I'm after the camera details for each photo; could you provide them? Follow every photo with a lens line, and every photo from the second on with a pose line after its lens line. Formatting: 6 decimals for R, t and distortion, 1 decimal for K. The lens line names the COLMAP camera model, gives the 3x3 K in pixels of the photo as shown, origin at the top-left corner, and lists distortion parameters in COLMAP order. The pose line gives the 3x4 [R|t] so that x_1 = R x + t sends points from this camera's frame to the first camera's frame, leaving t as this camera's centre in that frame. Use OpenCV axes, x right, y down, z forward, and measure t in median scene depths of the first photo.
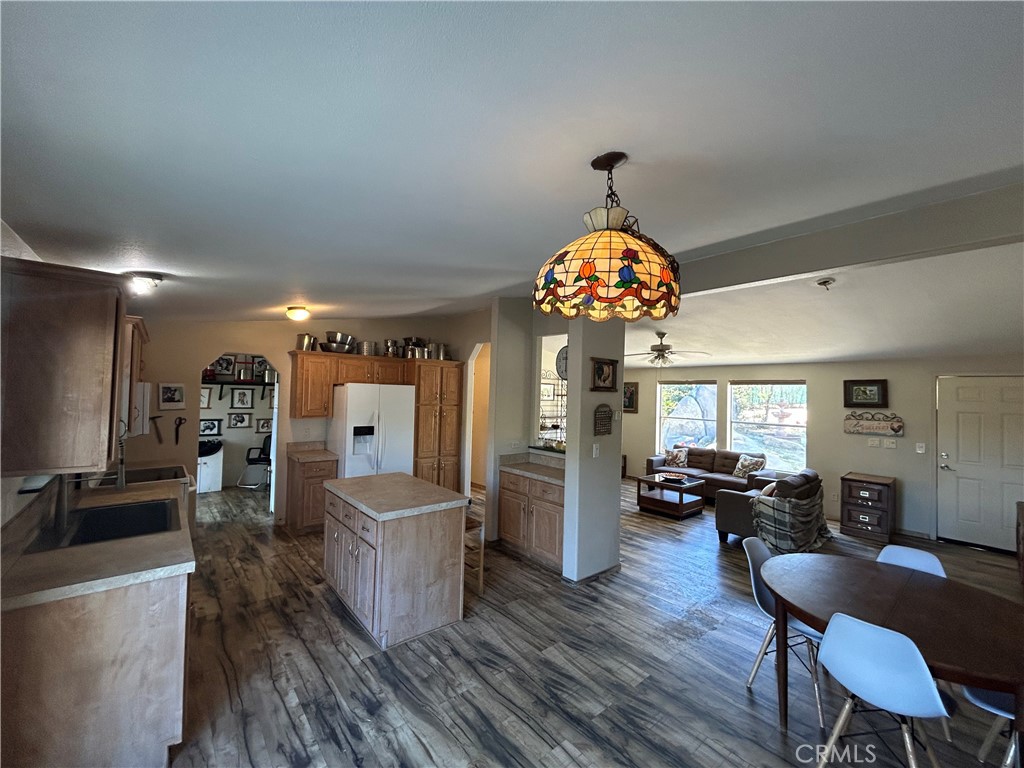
lens RADIAL K [[412.7, 0, 513.4], [0, 412.7, 384.6], [0, 0, 1]] dist [-0.001500, -0.000121]
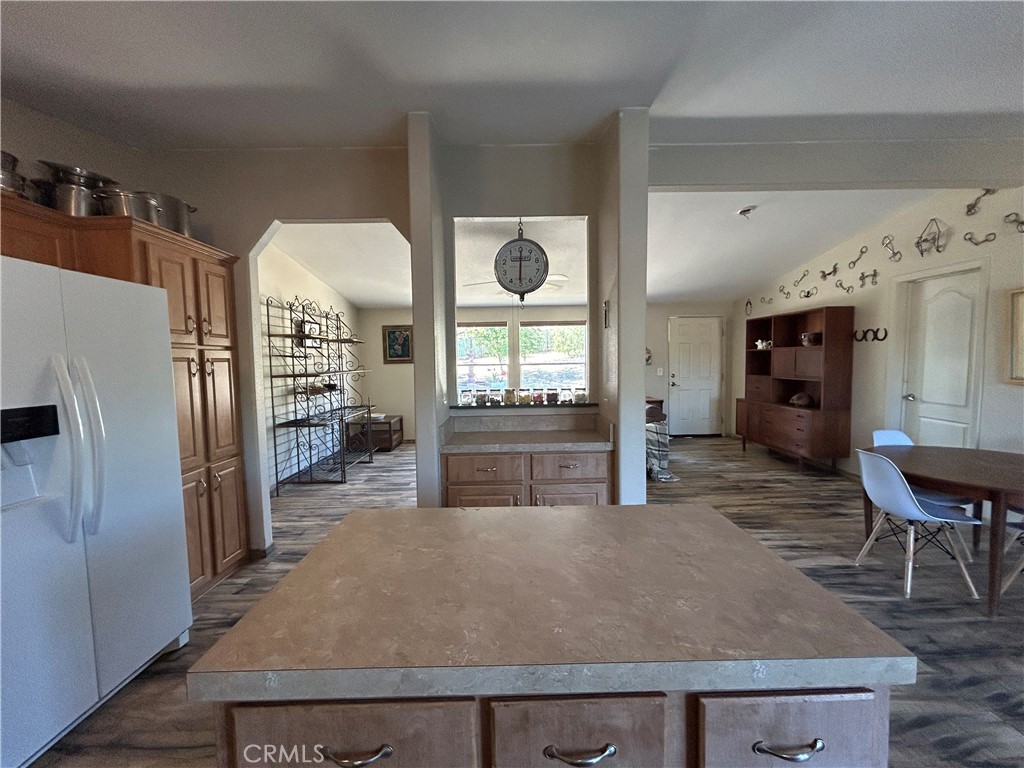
lens RADIAL K [[412.7, 0, 512.8], [0, 412.7, 383.8], [0, 0, 1]] dist [-0.001500, -0.000121]
pose [[0.641090, -0.084090, 0.762845, -0.325398], [0.017442, 0.995319, 0.095057, 0.057267], [-0.767268, -0.047634, 0.639556, 0.507928]]
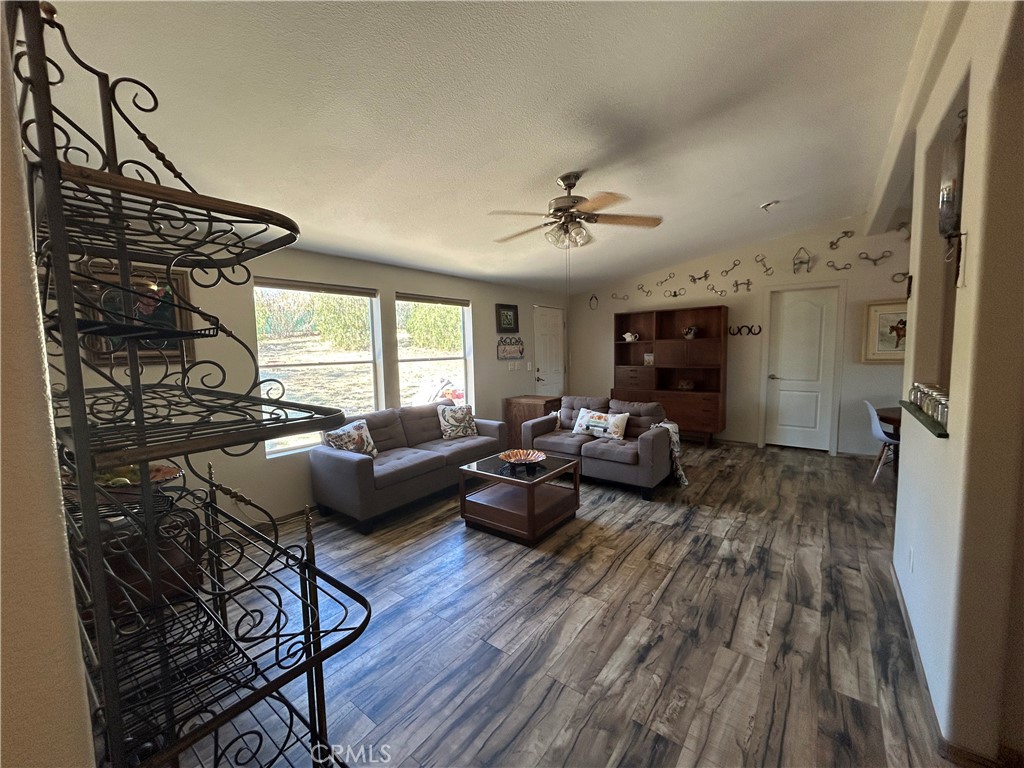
lens RADIAL K [[412.7, 0, 511.8], [0, 412.7, 383.3], [0, 0, 1]] dist [-0.001500, -0.000121]
pose [[-0.211723, -0.106545, 0.971505, -0.149032], [-0.005889, 0.994161, 0.107746, 0.075302], [-0.977312, 0.017092, -0.211114, 1.282791]]
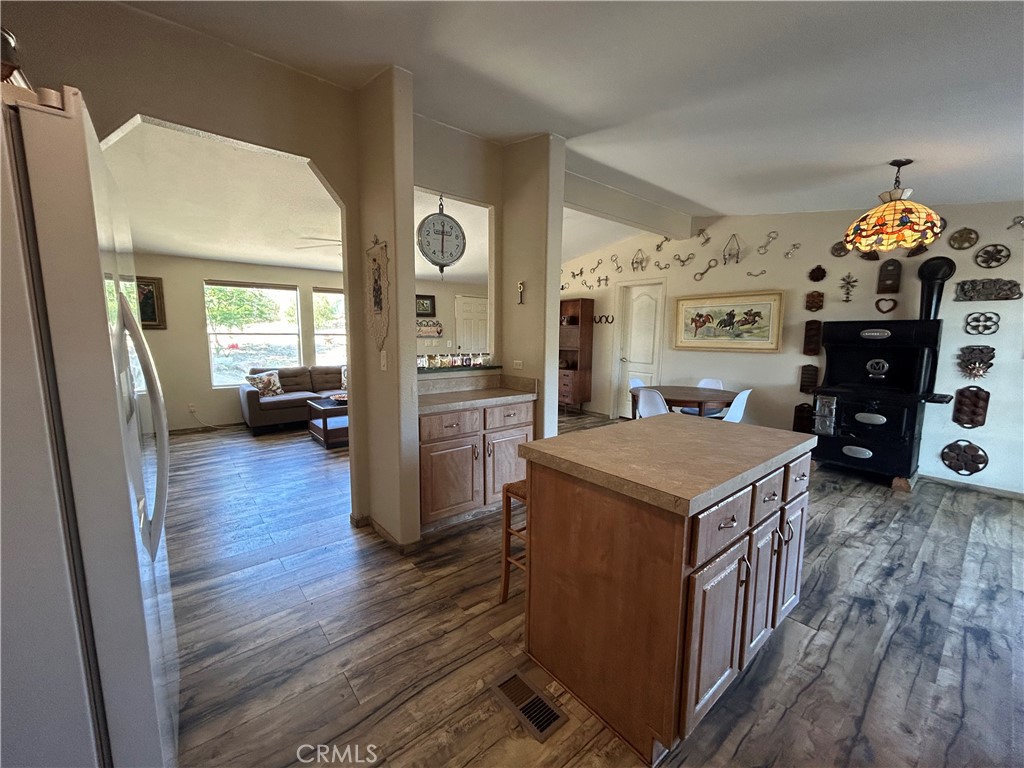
lens RADIAL K [[412.7, 0, 512.4], [0, 412.7, 383.8], [0, 0, 1]] dist [-0.001500, -0.000121]
pose [[0.014327, -0.148815, 0.988761, -0.498462], [-0.030981, 0.988322, 0.149198, 0.066392], [-0.999417, -0.032770, 0.009550, 0.744832]]
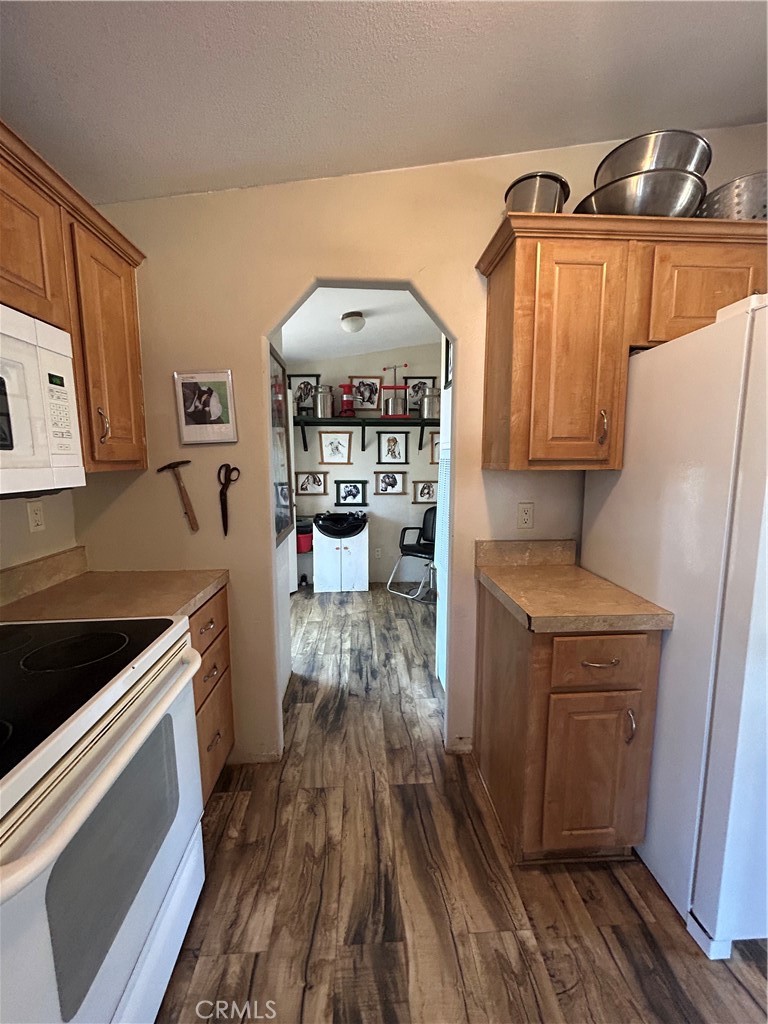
lens RADIAL K [[412.7, 0, 382.6], [0, 412.7, 514.5], [0, 0, 1]] dist [-0.001500, -0.000121]
pose [[0.796237, 0.053088, -0.602651, -0.381227], [0.035233, 0.990383, 0.133794, 0.065412], [0.603958, -0.127765, 0.786709, 0.645194]]
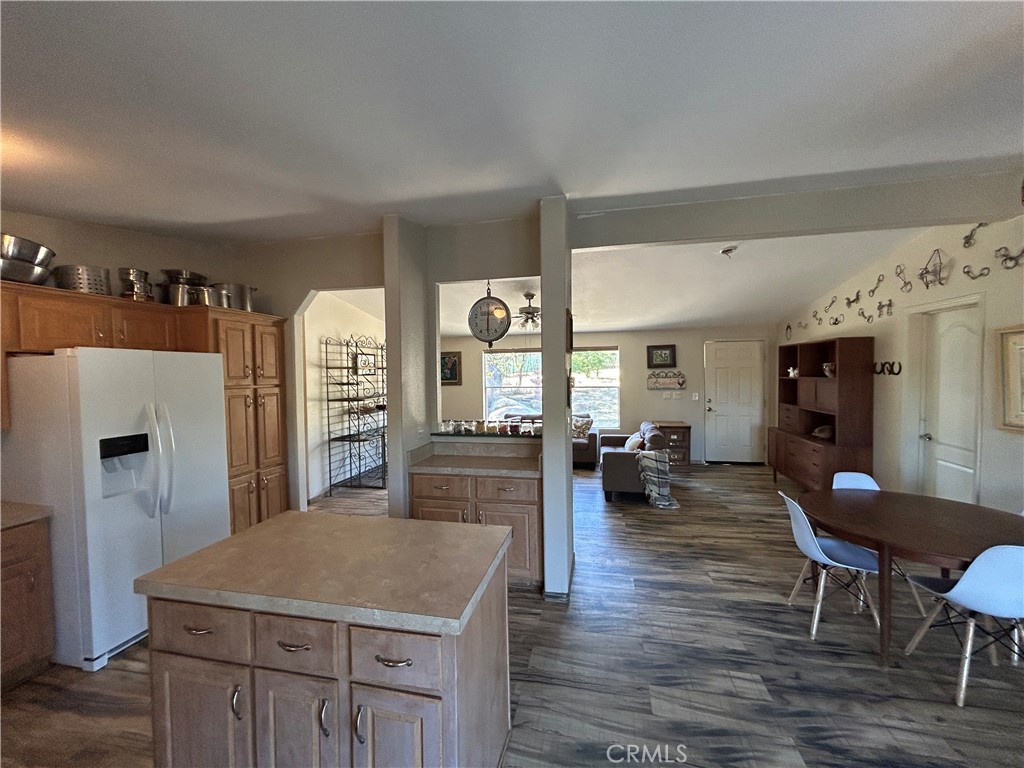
lens RADIAL K [[412.7, 0, 513.8], [0, 412.7, 383.5], [0, 0, 1]] dist [-0.001500, -0.000121]
pose [[0.795201, -0.055988, 0.603756, -0.260492], [0.022176, 0.997747, 0.063316, 0.016096], [-0.605940, -0.036960, 0.794651, 0.304215]]
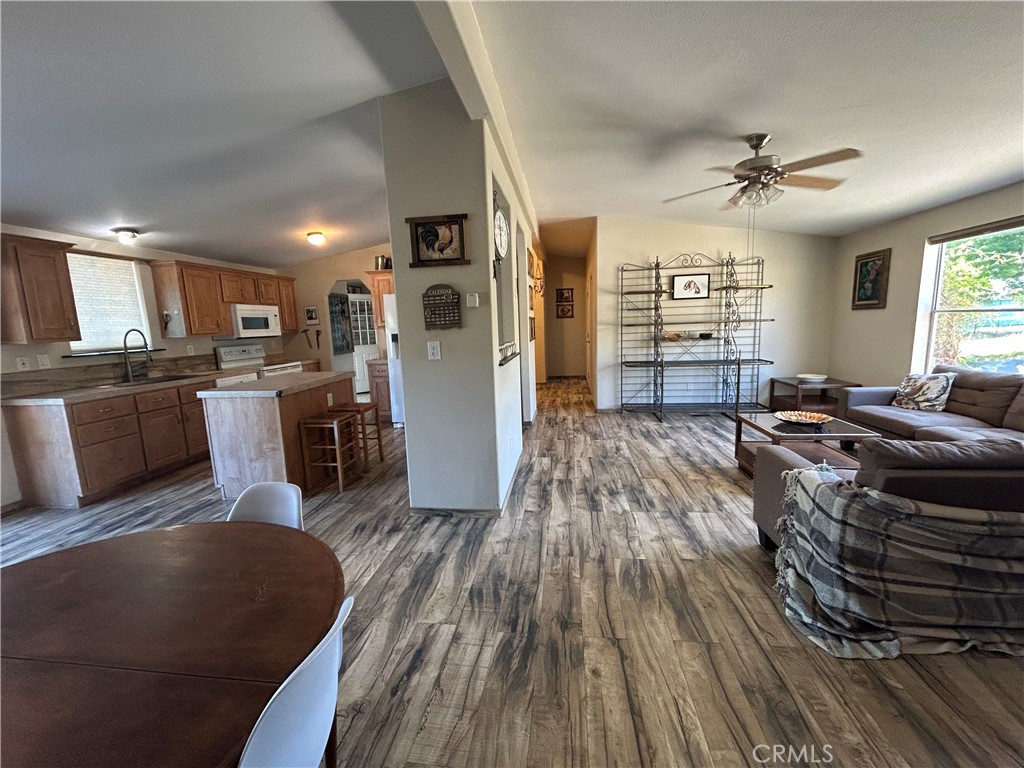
lens RADIAL K [[412.7, 0, 513.2], [0, 412.7, 384.0], [0, 0, 1]] dist [-0.001500, -0.000121]
pose [[0.668891, 0.059771, -0.740954, 0.600192], [0.070855, 0.987098, 0.143590, 0.088159], [0.739976, -0.148546, 0.656025, 0.438961]]
